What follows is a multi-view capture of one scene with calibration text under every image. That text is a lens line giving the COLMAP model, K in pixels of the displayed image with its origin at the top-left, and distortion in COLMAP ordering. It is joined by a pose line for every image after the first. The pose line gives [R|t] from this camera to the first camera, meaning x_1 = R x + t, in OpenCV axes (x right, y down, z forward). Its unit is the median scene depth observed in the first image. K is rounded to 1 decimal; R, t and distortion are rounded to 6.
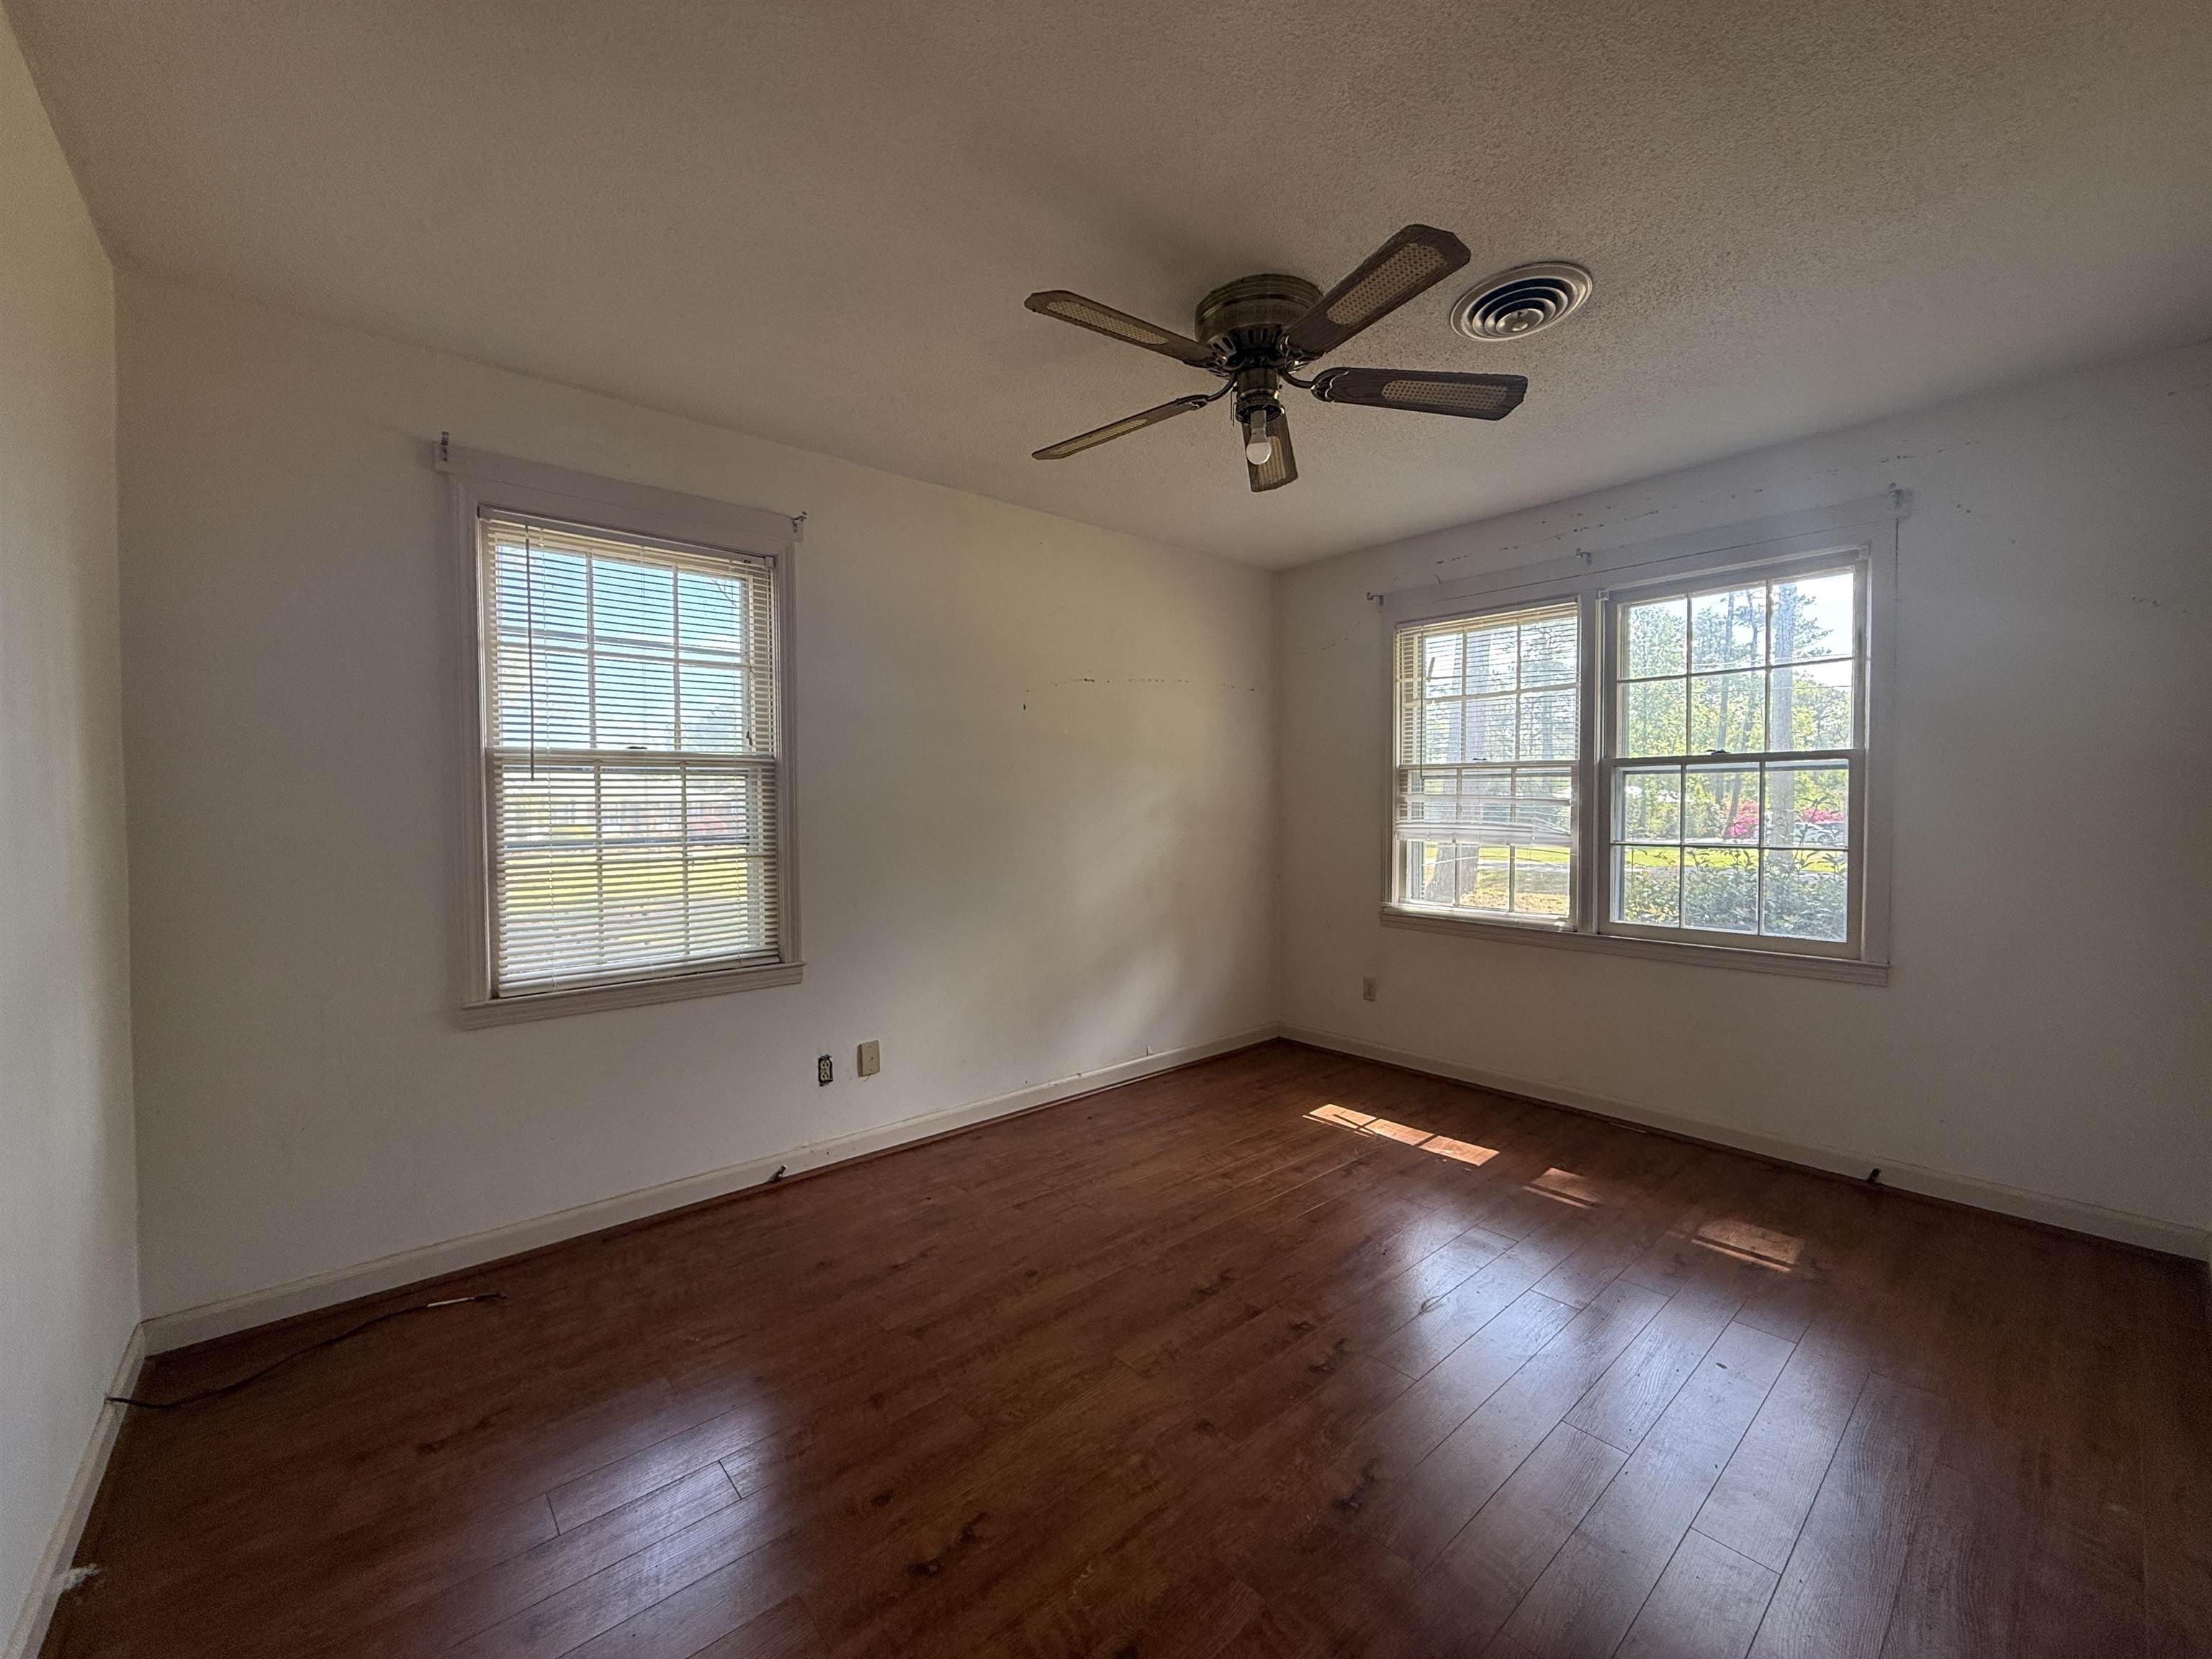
lens RADIAL K [[877.7, 0, 1099.1], [0, 877.7, 823.5], [0, 0, 1]] dist [0.000804, 0.000293]
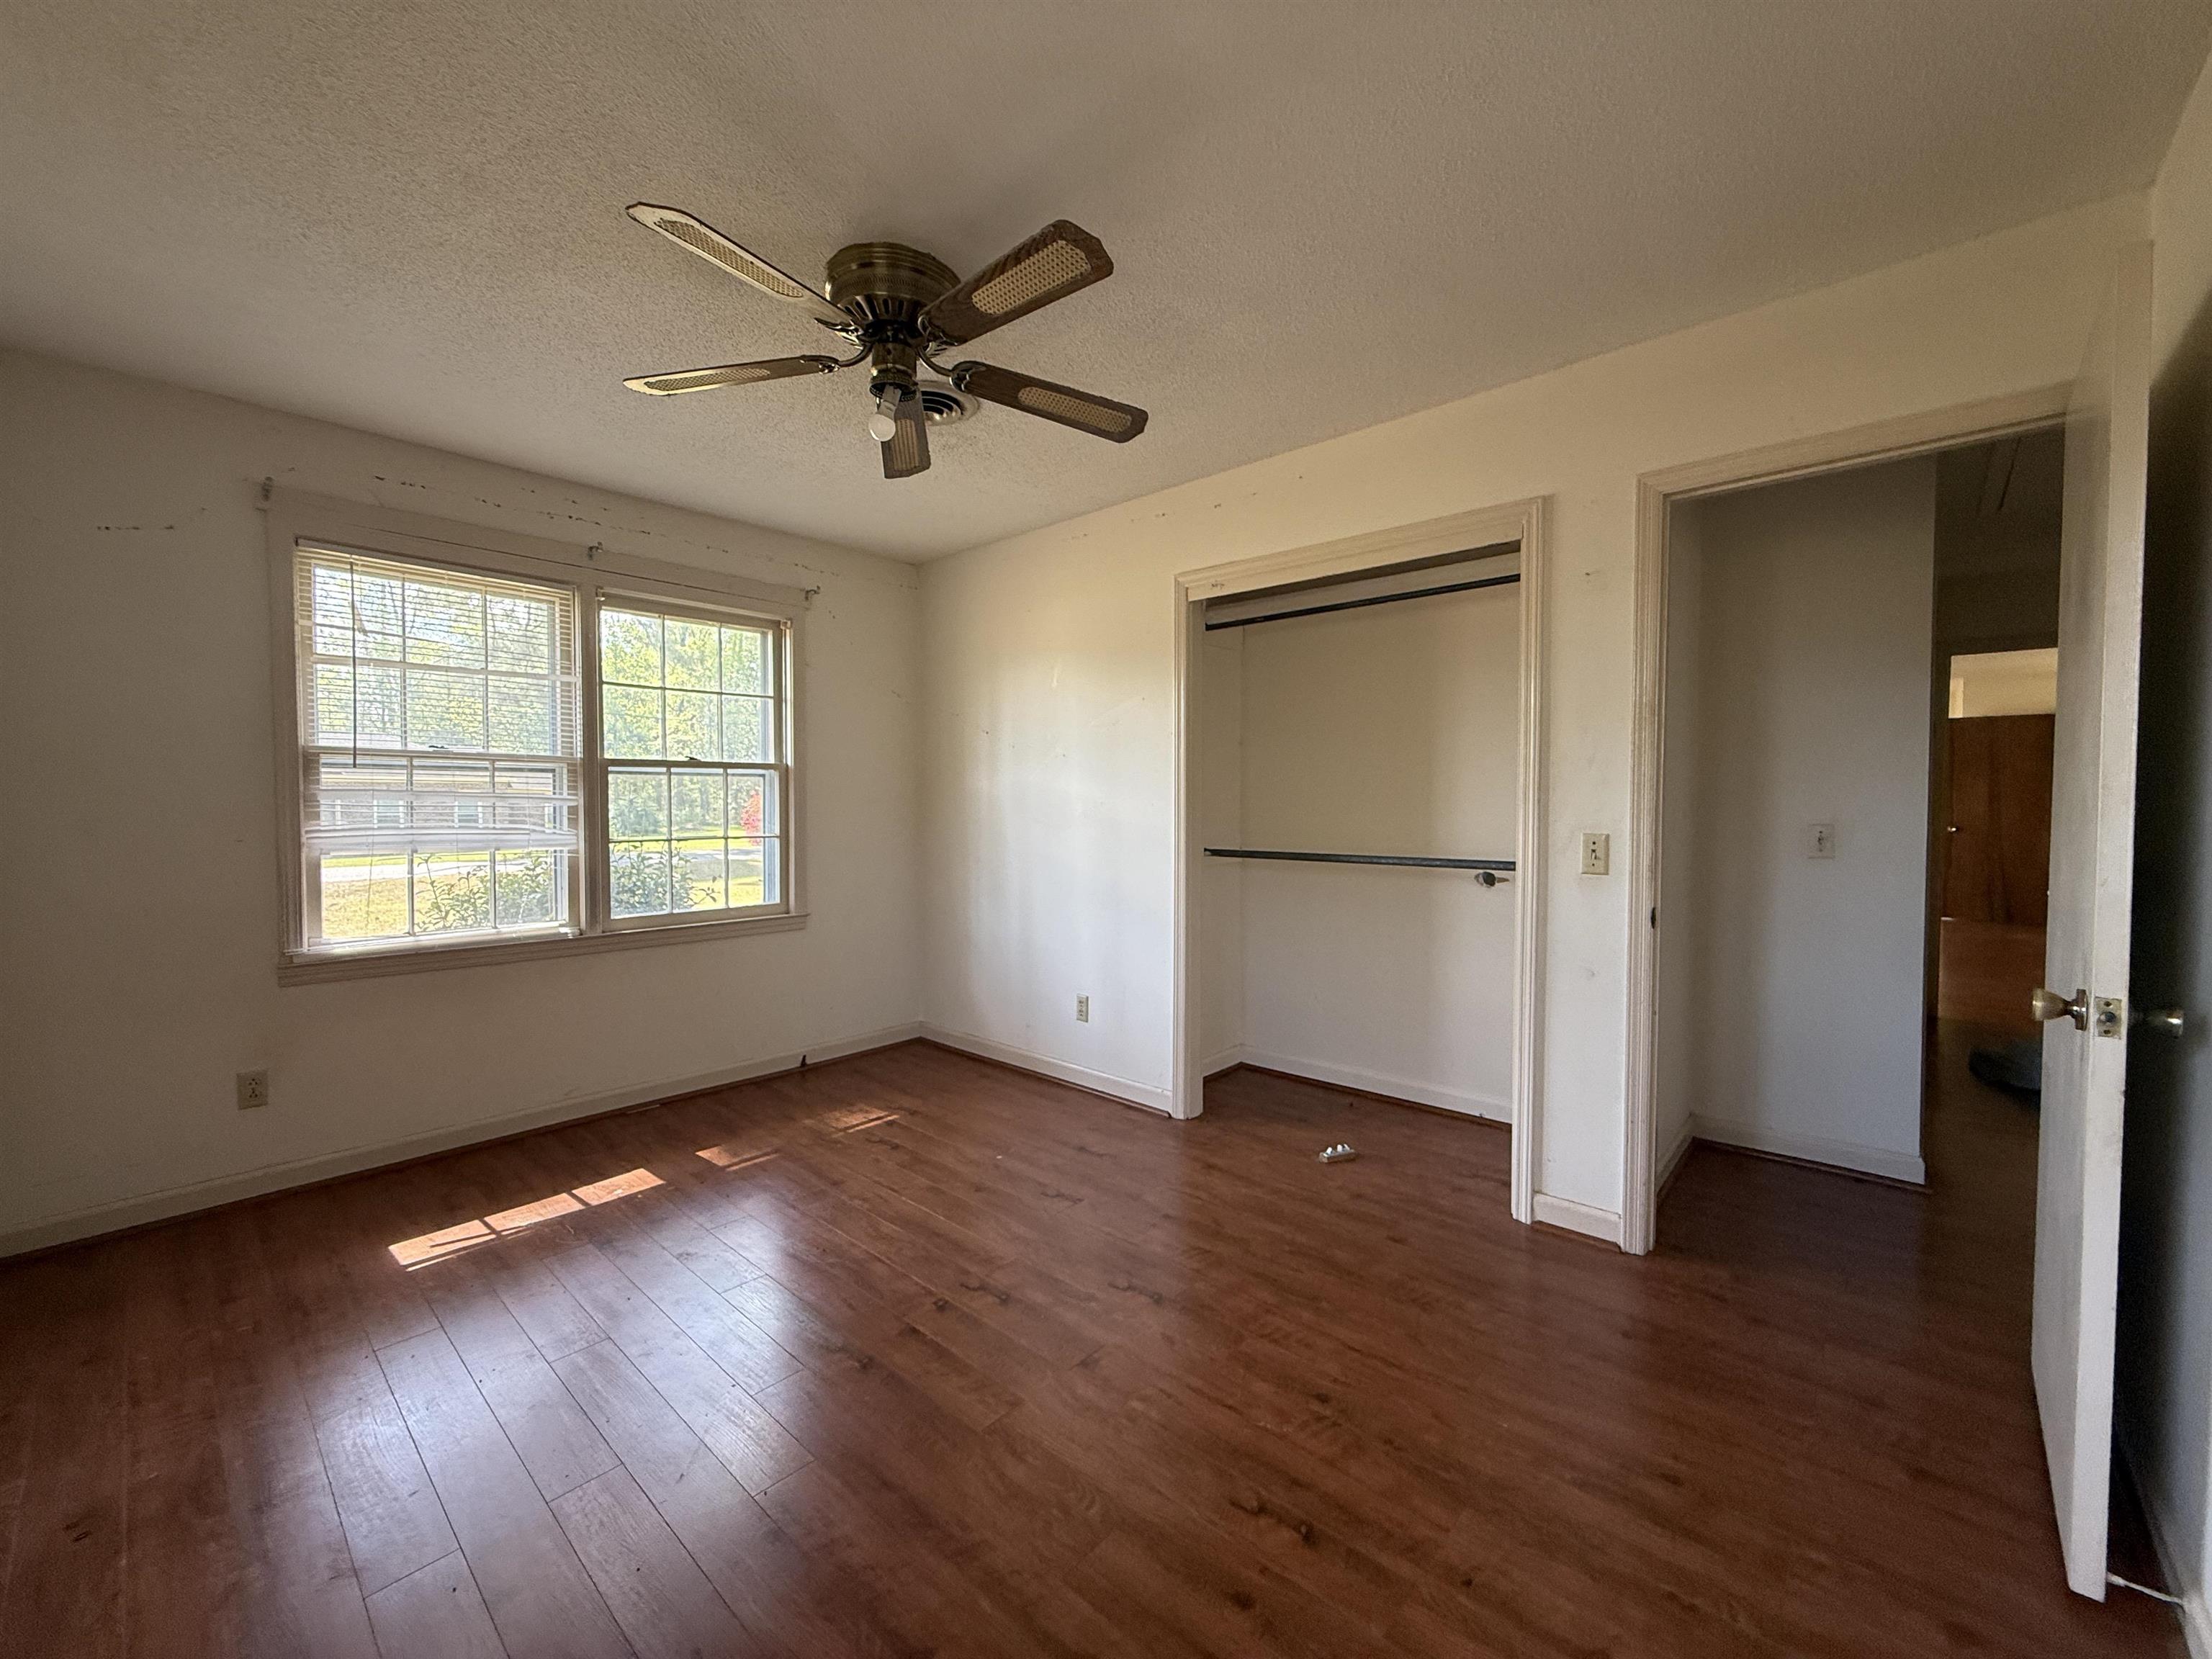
lens RADIAL K [[877.7, 0, 1099.1], [0, 877.7, 823.5], [0, 0, 1]] dist [0.000804, 0.000293]
pose [[-0.116870, -0.021873, 0.992906, -0.533160], [0.020490, 0.999492, 0.024429, -0.012279], [-0.992936, 0.023200, -0.116363, 0.605040]]
